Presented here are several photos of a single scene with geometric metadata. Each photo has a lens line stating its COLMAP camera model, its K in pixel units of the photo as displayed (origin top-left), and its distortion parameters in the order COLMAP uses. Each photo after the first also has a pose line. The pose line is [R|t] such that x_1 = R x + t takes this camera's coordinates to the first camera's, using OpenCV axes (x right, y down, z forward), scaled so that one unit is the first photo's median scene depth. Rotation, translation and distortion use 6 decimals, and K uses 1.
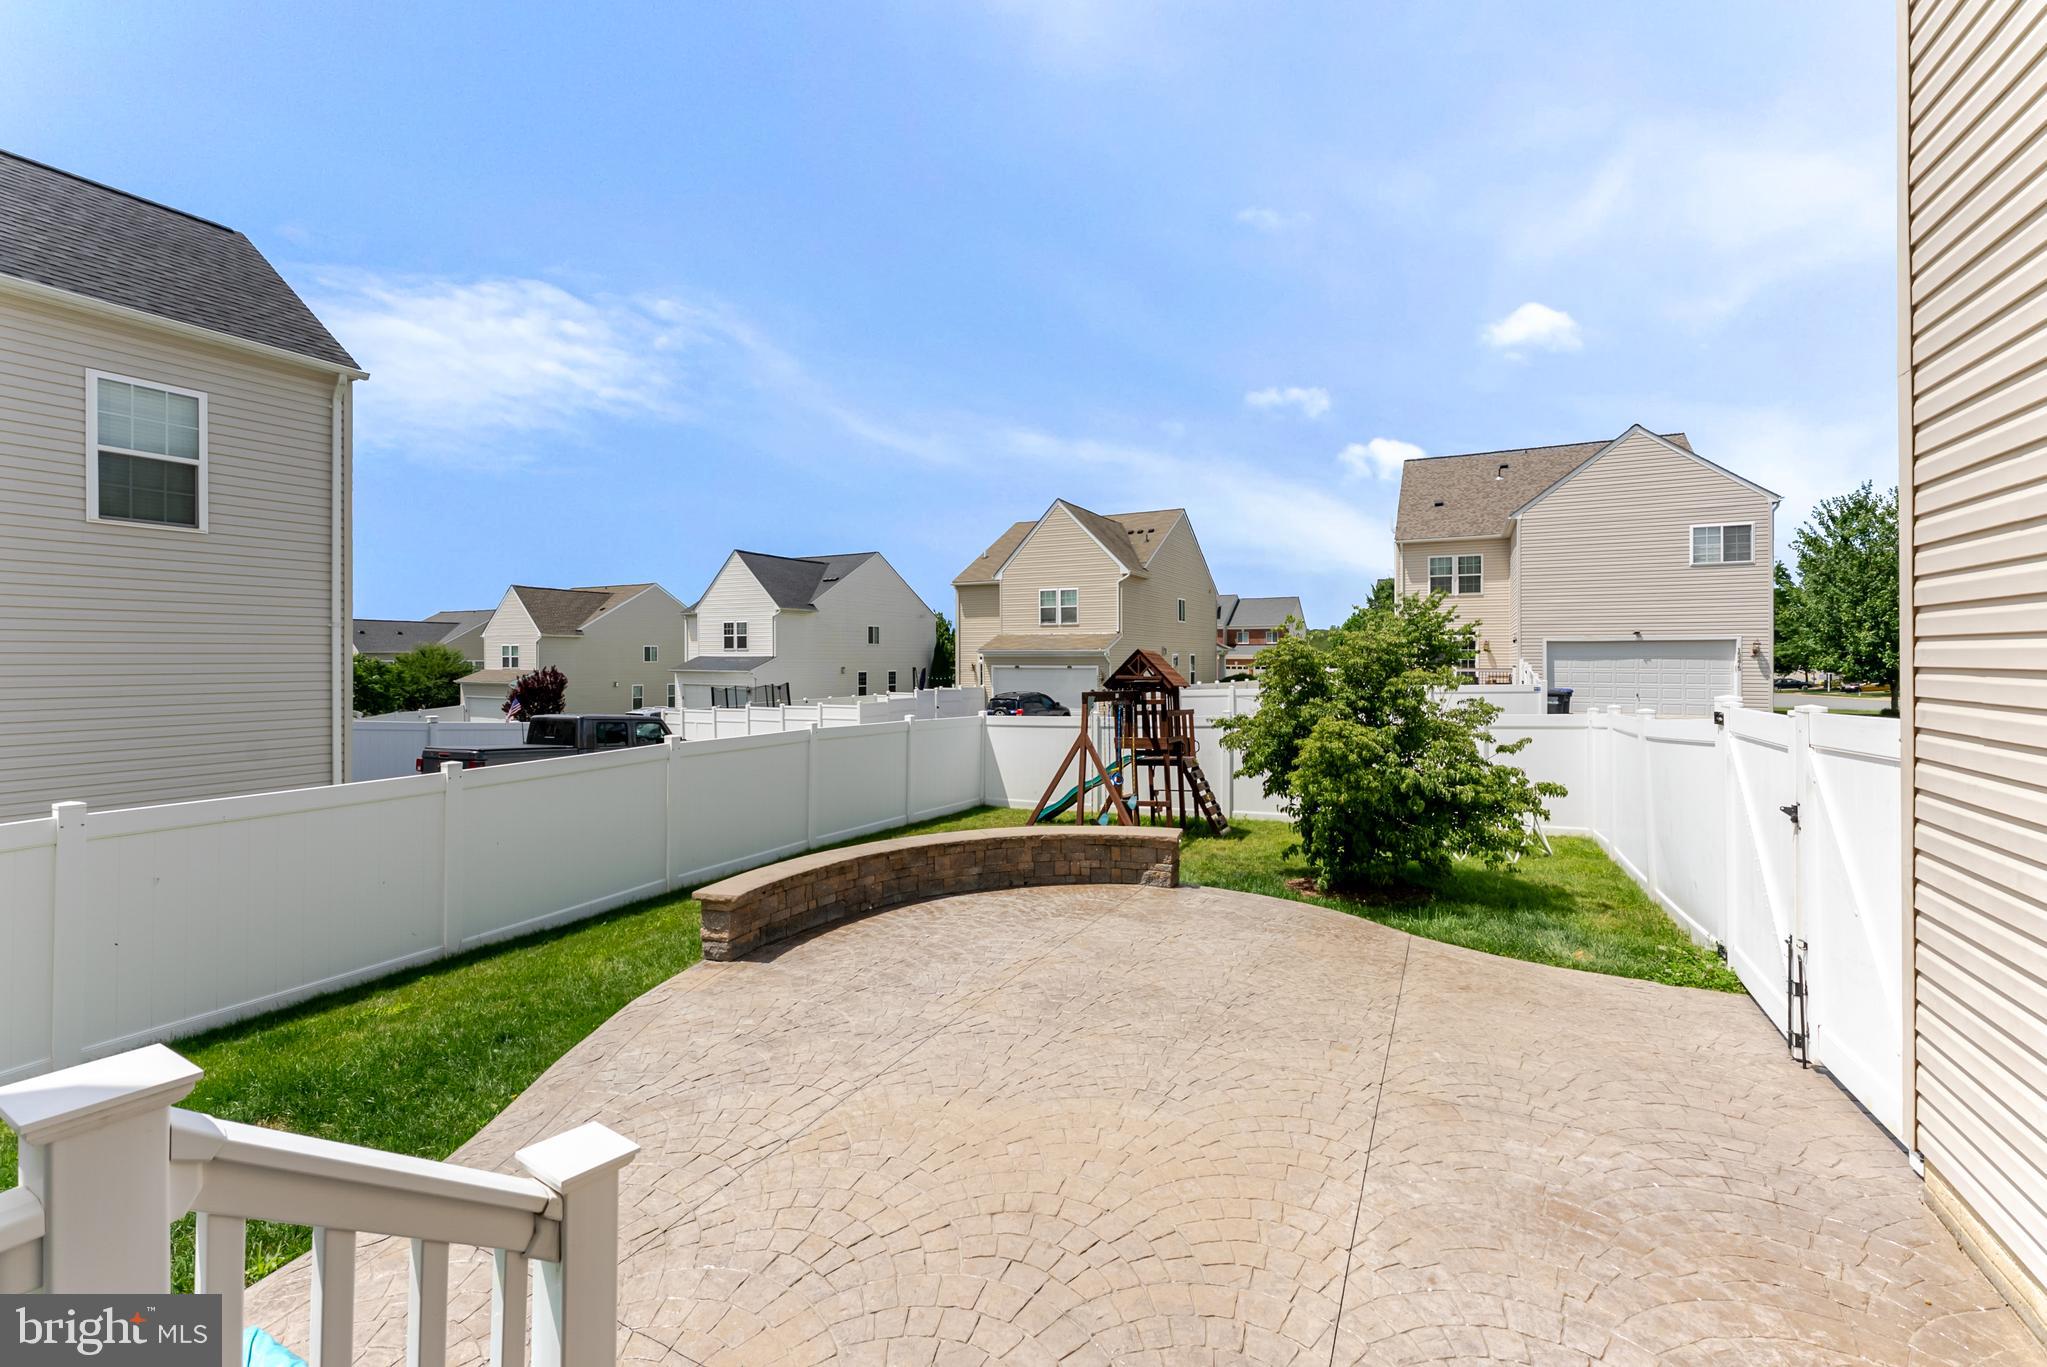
lens RADIAL K [[834.4, 0, 1031.3], [0, 834.4, 672.4], [0, 0, 1]] dist [0.002177, 0.000272]
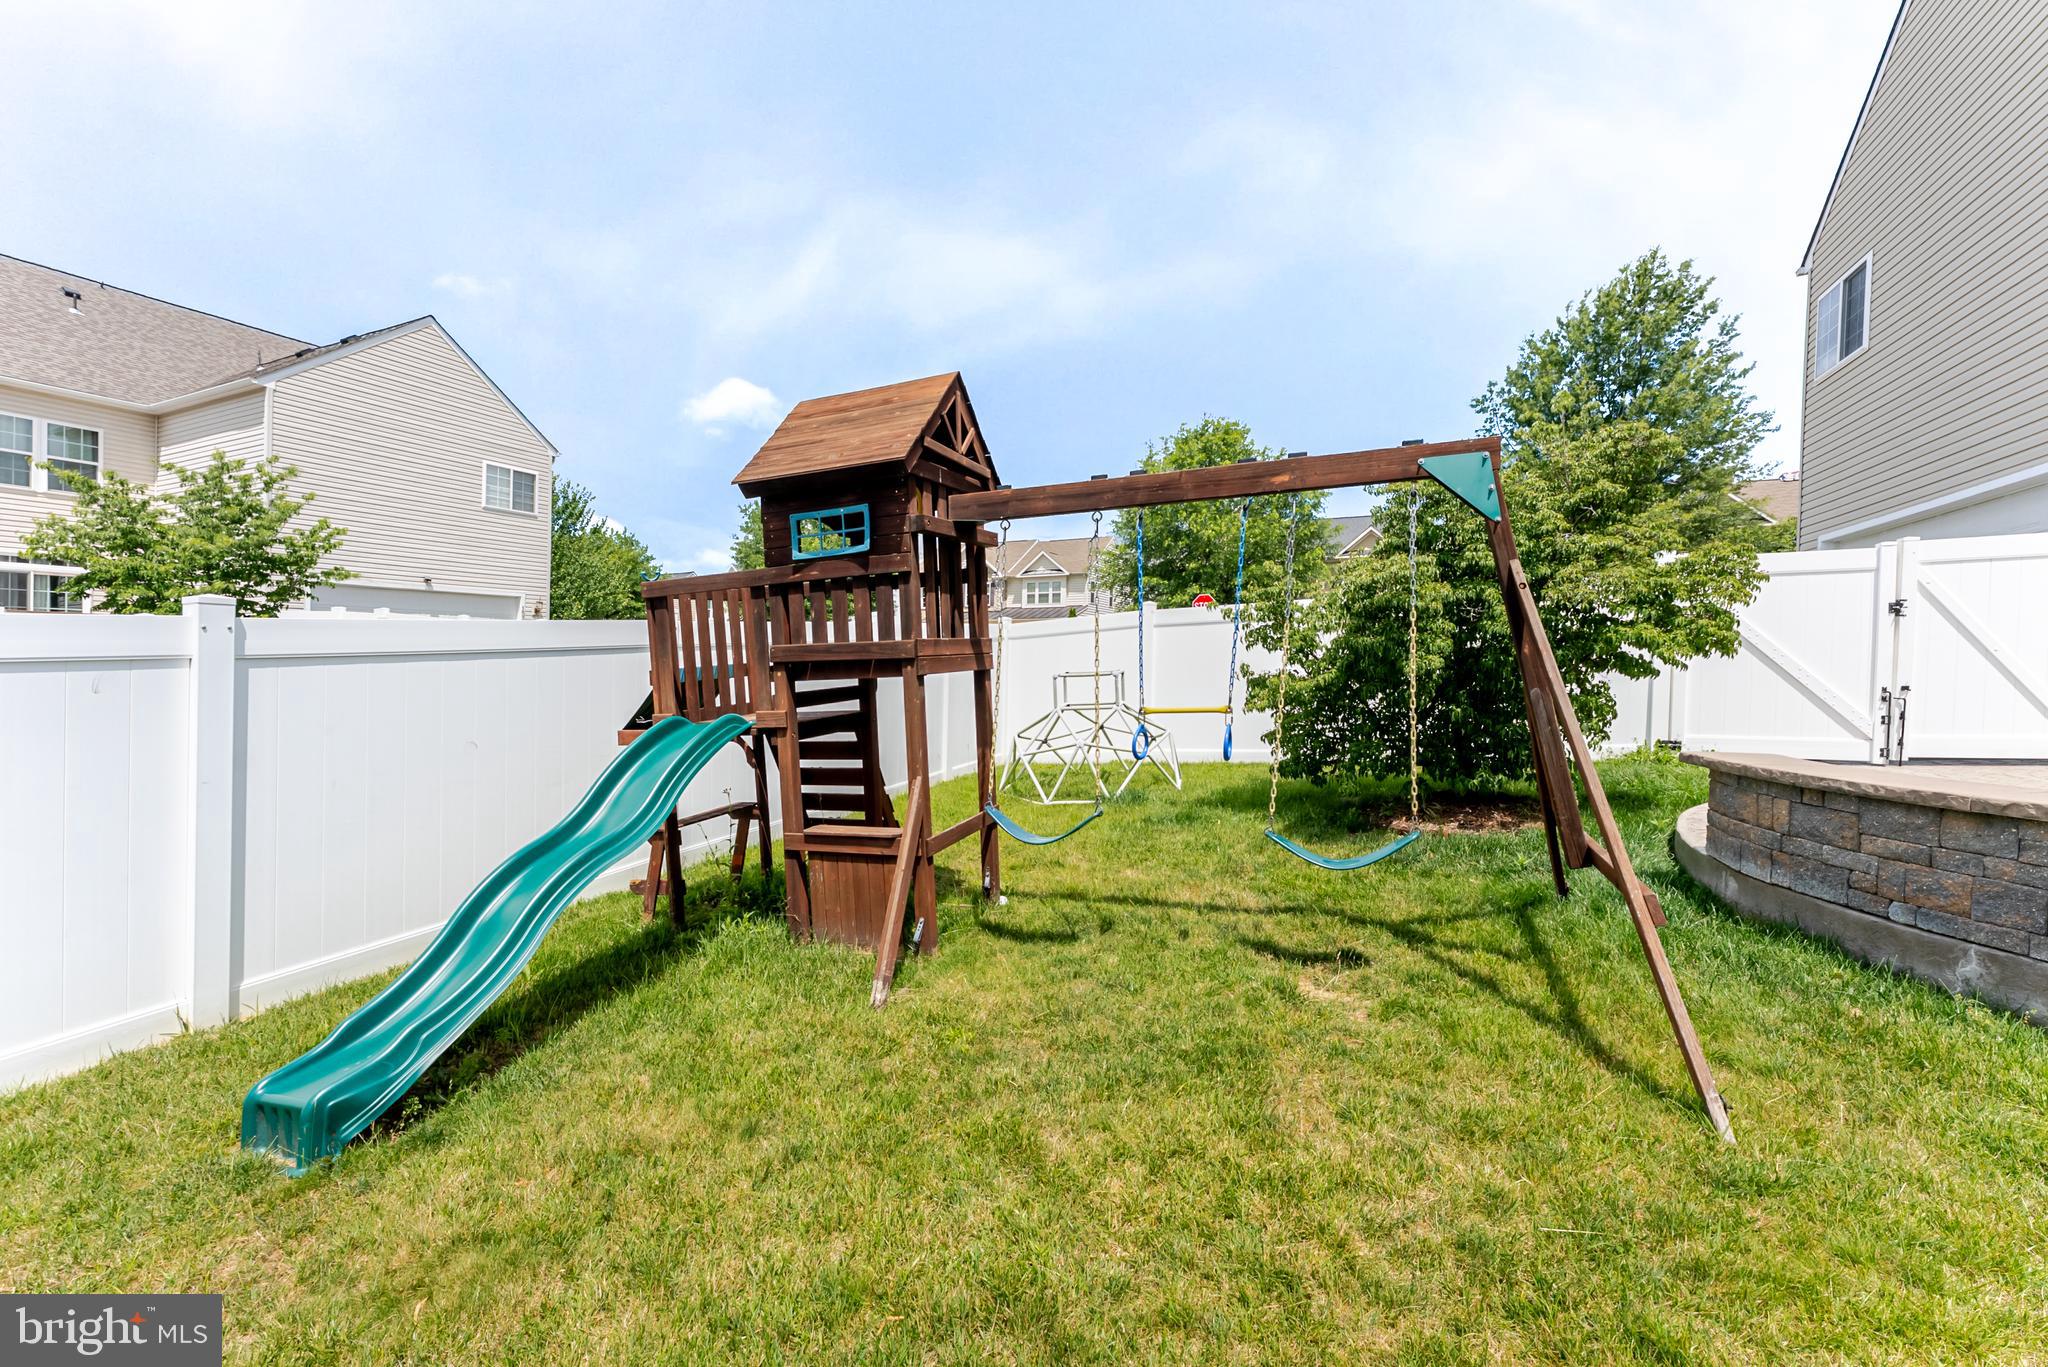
lens RADIAL K [[834.8, 0, 1031.8], [0, 834.8, 672.4], [0, 0, 1]] dist [0.002177, 0.000272]
pose [[-0.041433, -0.008686, 0.999104, -0.103904], [0.014908, 0.999846, 0.009311, 0.044598], [-0.999030, 0.015281, -0.041298, 0.474540]]
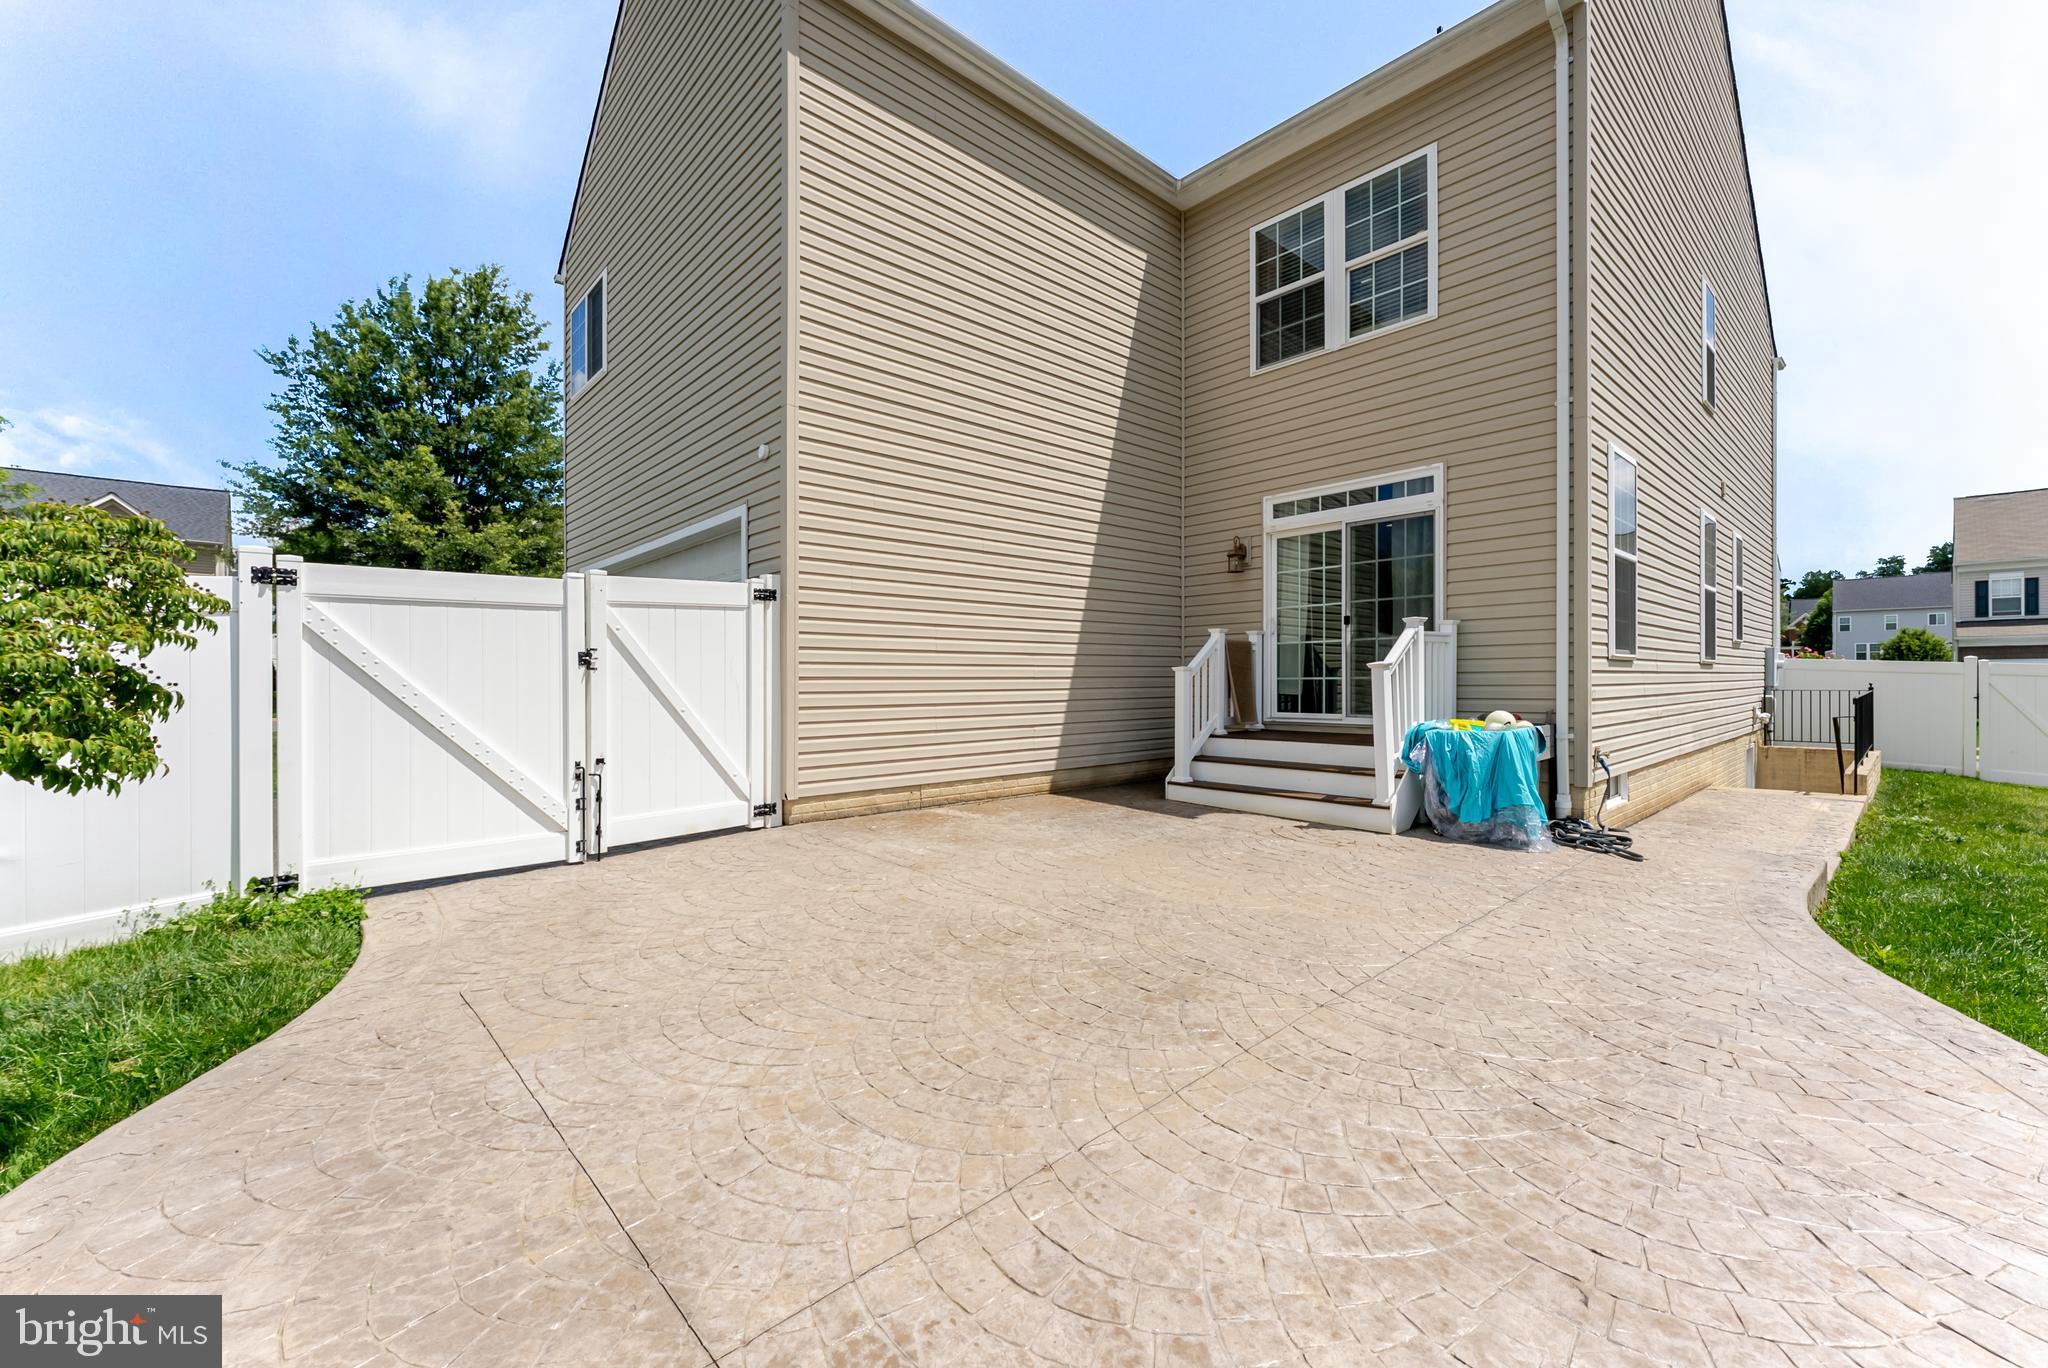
lens RADIAL K [[834.7, 0, 1029.8], [0, 834.7, 719.4], [0, 0, 1]] dist [-0.000836, -0.000097]
pose [[-0.939534, -0.008267, 0.342357, -0.019031], [0.012801, 0.998162, 0.059235, 0.034235], [-0.342217, 0.060035, -0.937701, 0.339313]]
